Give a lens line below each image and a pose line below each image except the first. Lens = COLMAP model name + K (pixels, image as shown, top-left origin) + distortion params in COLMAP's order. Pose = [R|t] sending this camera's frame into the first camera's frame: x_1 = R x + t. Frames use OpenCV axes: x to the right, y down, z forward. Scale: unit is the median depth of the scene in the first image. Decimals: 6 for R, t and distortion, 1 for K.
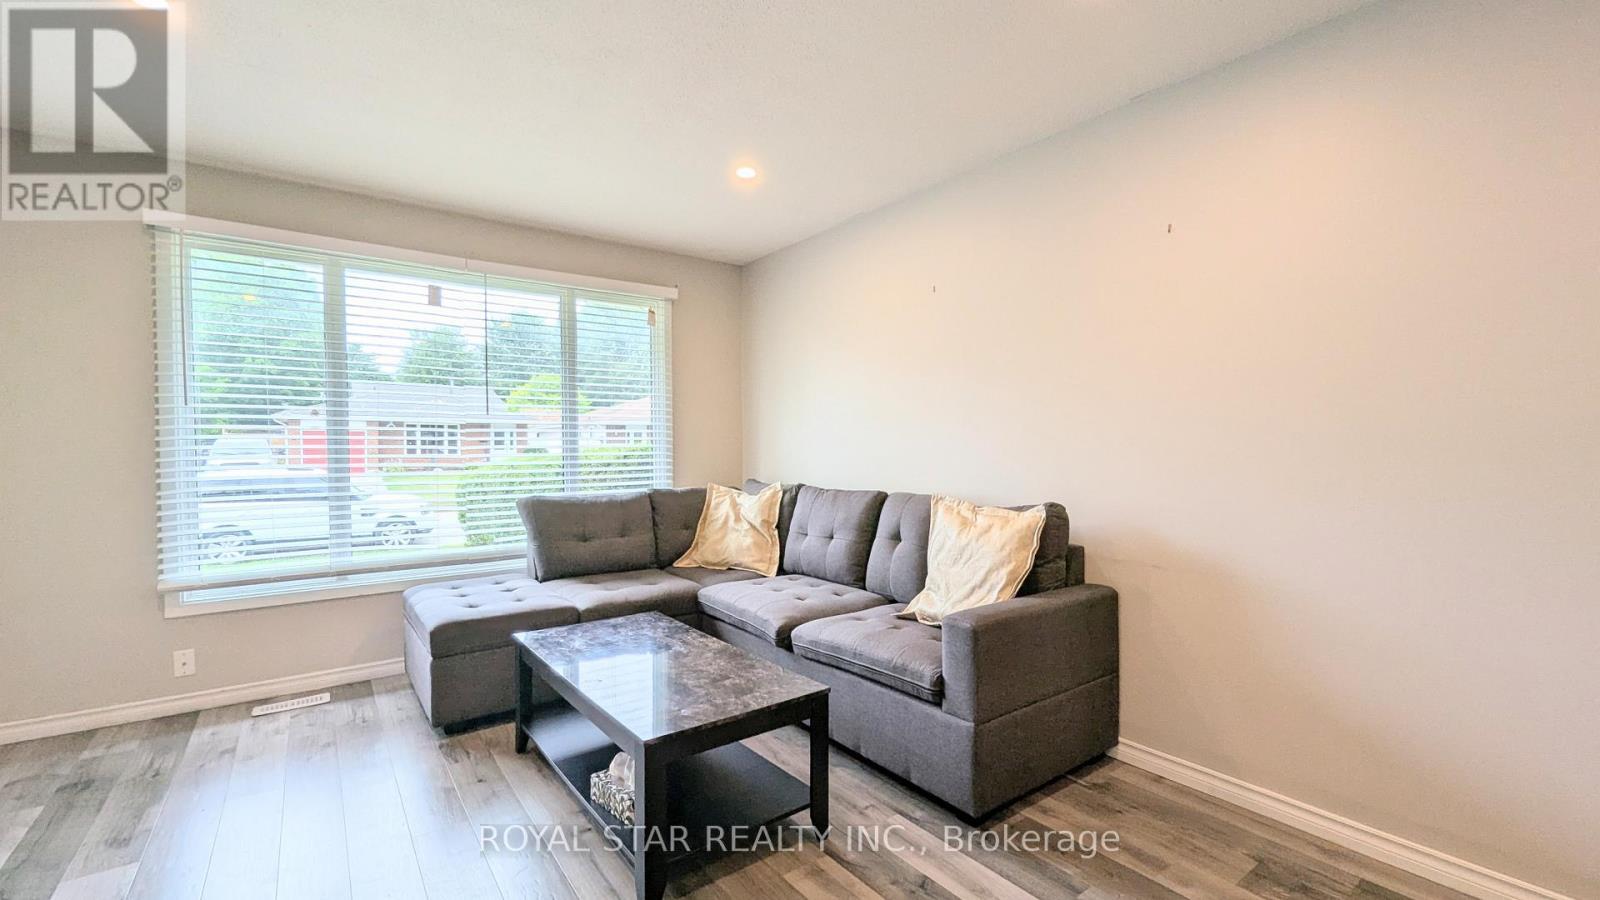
lens RADIAL K [[668.5, 0, 802.3], [0, 668.5, 457.3], [0, 0, 1]] dist [0.000598, 0.000470]
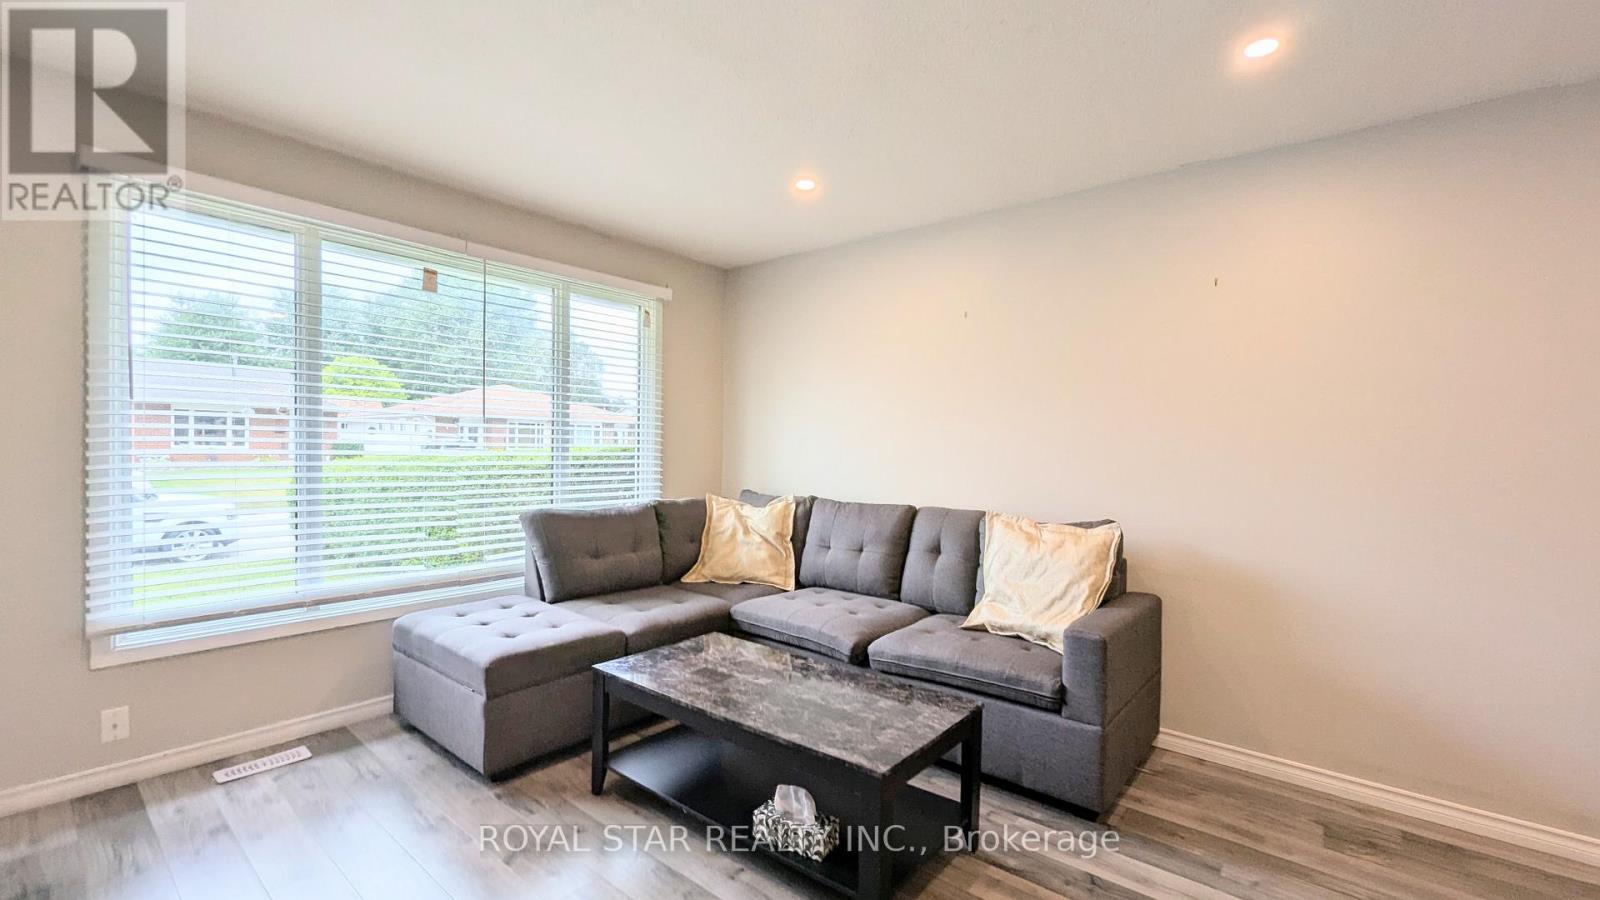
lens RADIAL K [[667.2, 0, 803.9], [0, 667.2, 459.5], [0, 0, 1]] dist [0.002196, 0.000243]
pose [[0.971226, 0.017342, 0.237527, -0.314726], [-0.017969, 0.999838, 0.000474, -0.019152], [-0.237480, -0.004728, 0.971381, 0.039802]]
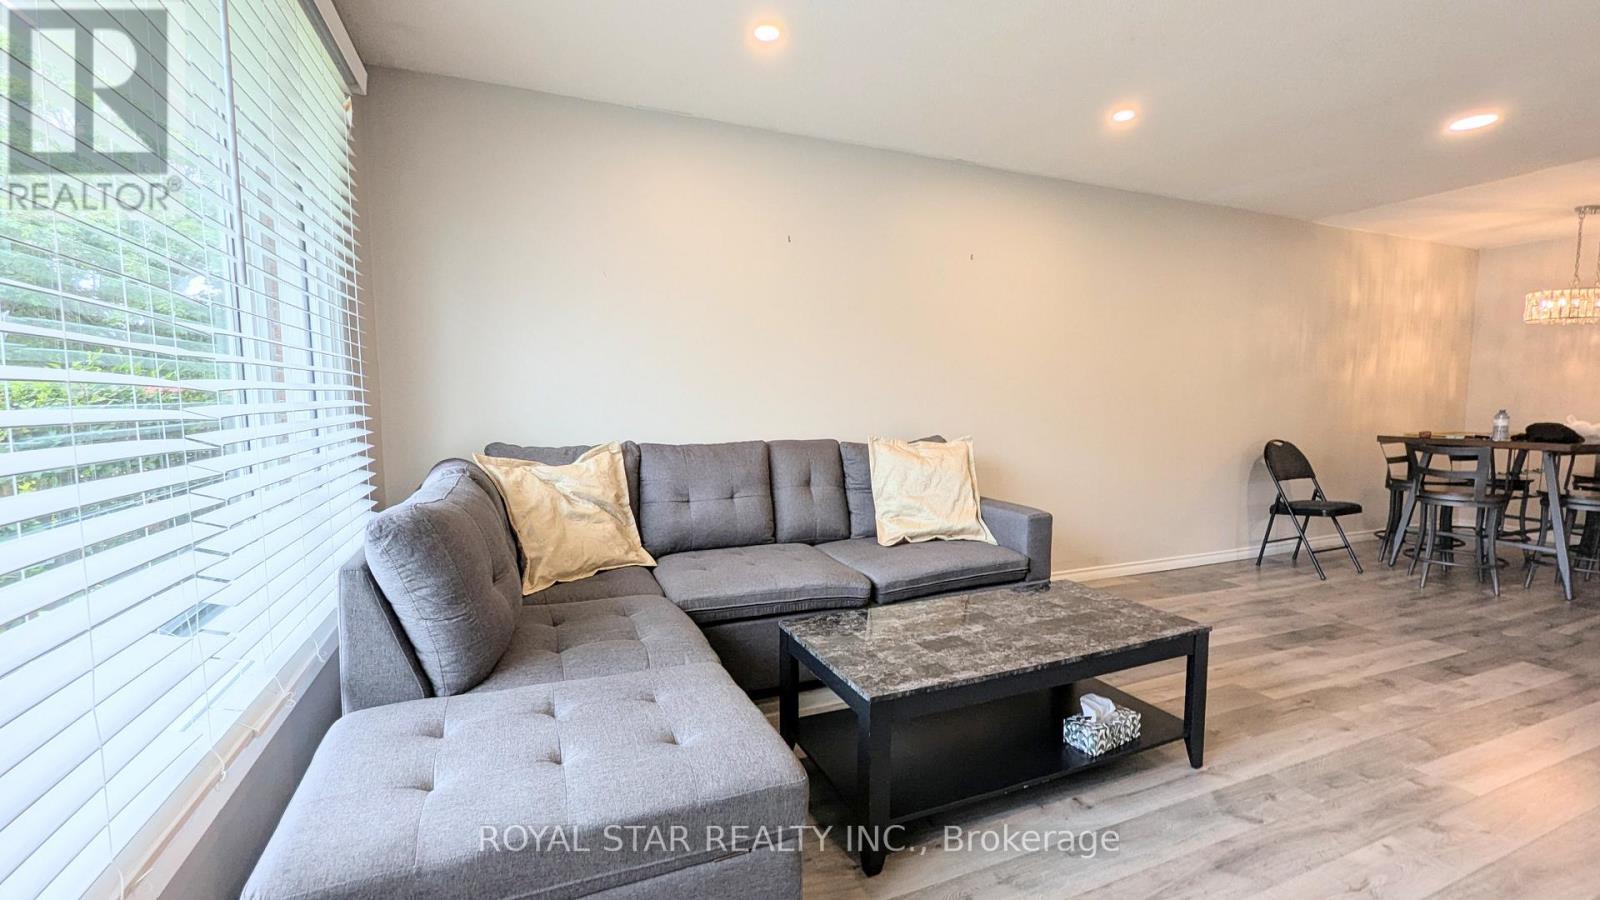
lens RADIAL K [[667.2, 0, 803.9], [0, 667.2, 459.5], [0, 0, 1]] dist [0.002196, 0.000243]
pose [[0.238055, -0.088456, 0.967215, -0.864796], [0.009694, 0.996011, 0.088703, -0.006958], [-0.971203, -0.011740, 0.237963, 0.775571]]
